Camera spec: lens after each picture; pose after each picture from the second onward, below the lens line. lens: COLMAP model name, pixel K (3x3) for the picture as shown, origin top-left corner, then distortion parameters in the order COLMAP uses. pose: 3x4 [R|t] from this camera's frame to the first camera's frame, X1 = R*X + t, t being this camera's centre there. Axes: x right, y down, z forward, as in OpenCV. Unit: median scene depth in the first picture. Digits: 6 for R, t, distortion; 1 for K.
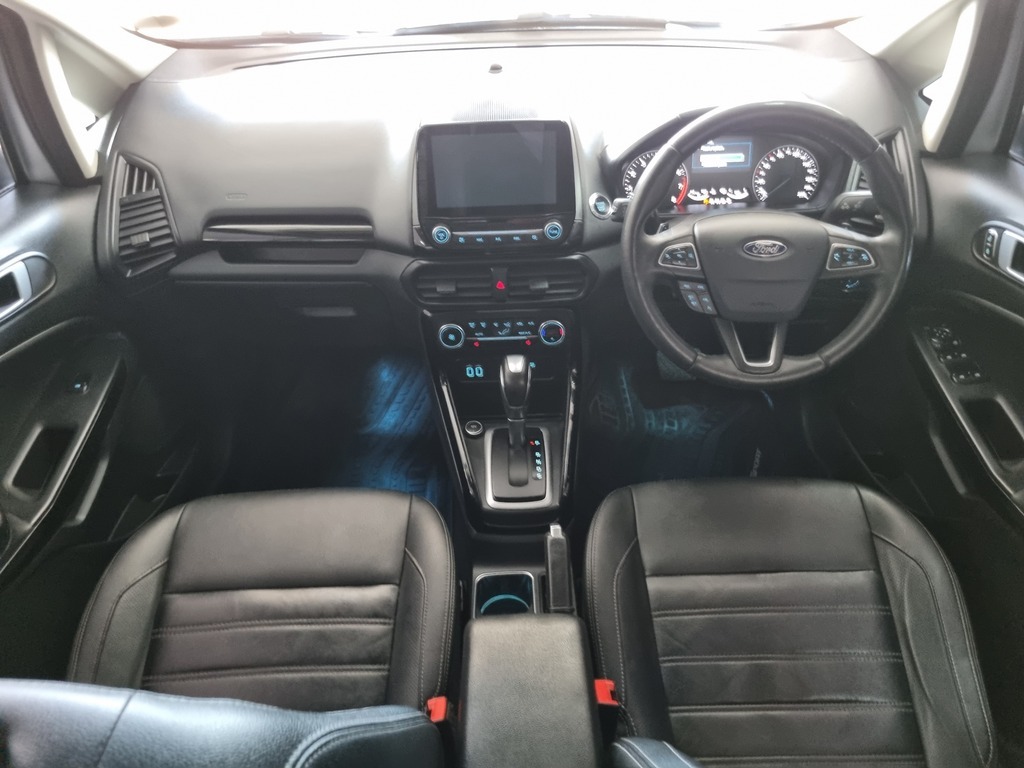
lens RADIAL K [[776.6, 0, 529.7], [0, 776.6, 385.6], [0, 0, 1]] dist [0.055836, -0.056687]
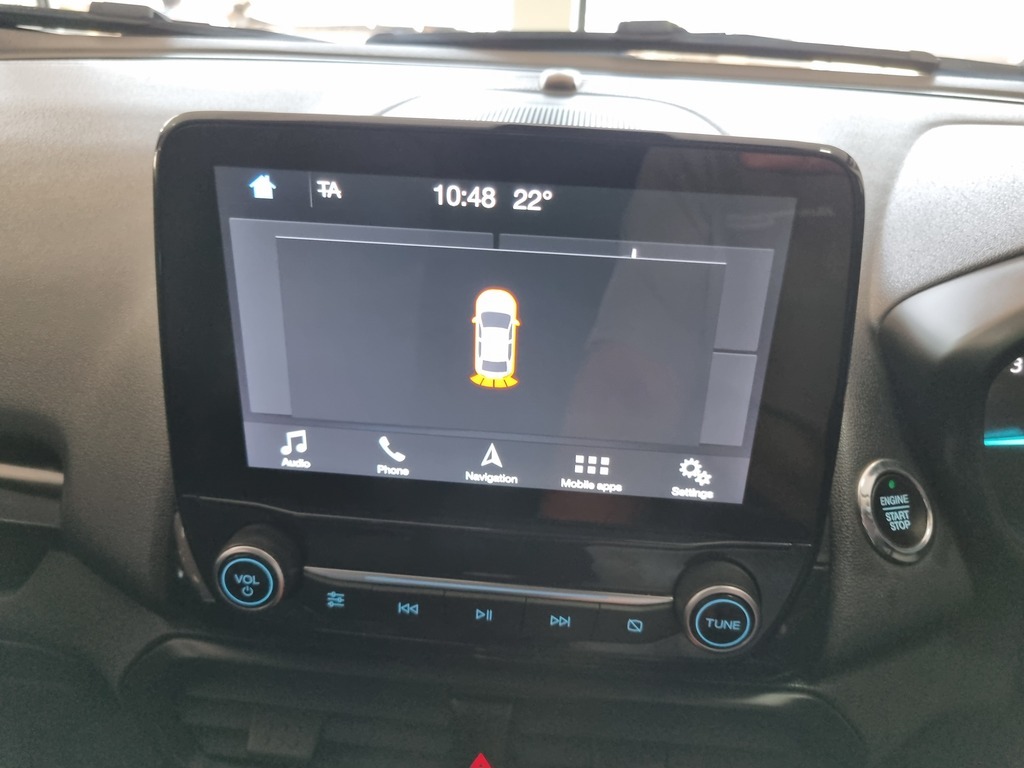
lens RADIAL K [[776.6, 0, 529.7], [0, 776.6, 385.6], [0, 0, 1]] dist [0.055836, -0.056687]
pose [[0.990644, 0.109029, -0.082075, -0.014172], [-0.122471, 0.975597, -0.182238, -0.209505], [0.060203, 0.190585, 0.979823, 0.729604]]
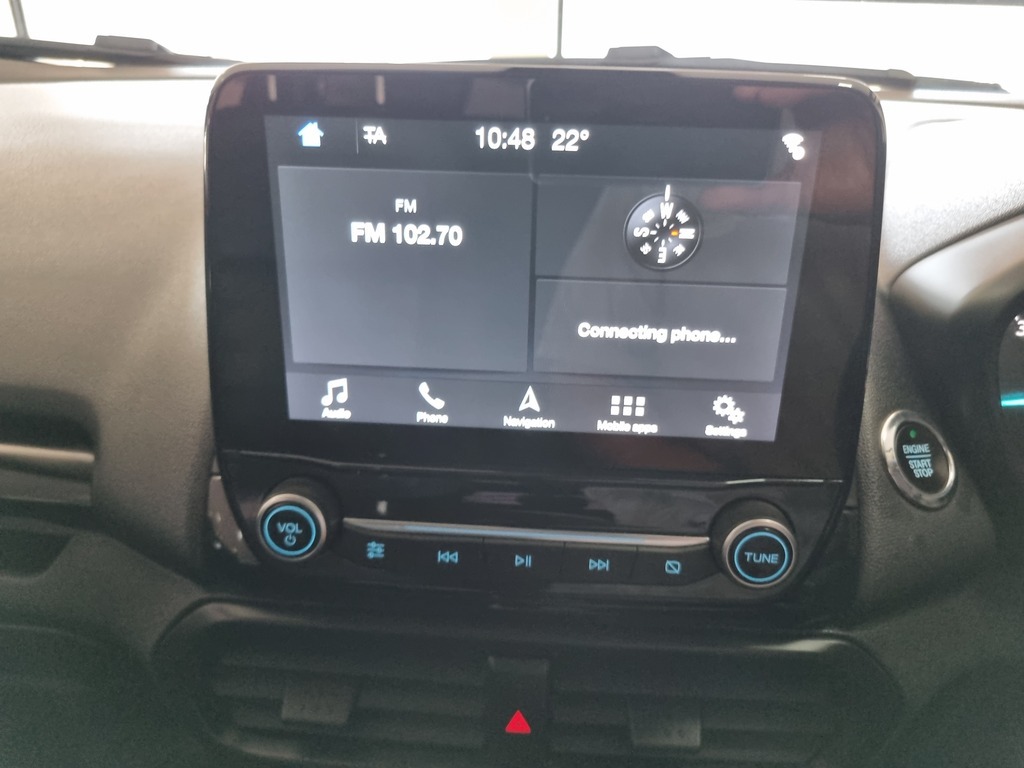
lens RADIAL K [[776.6, 0, 529.7], [0, 776.6, 385.6], [0, 0, 1]] dist [0.055836, -0.056687]
pose [[0.994077, 0.083368, -0.069714, -0.025625], [-0.098120, 0.964297, -0.245974, -0.176411], [0.046719, 0.251357, 0.966766, 0.729380]]
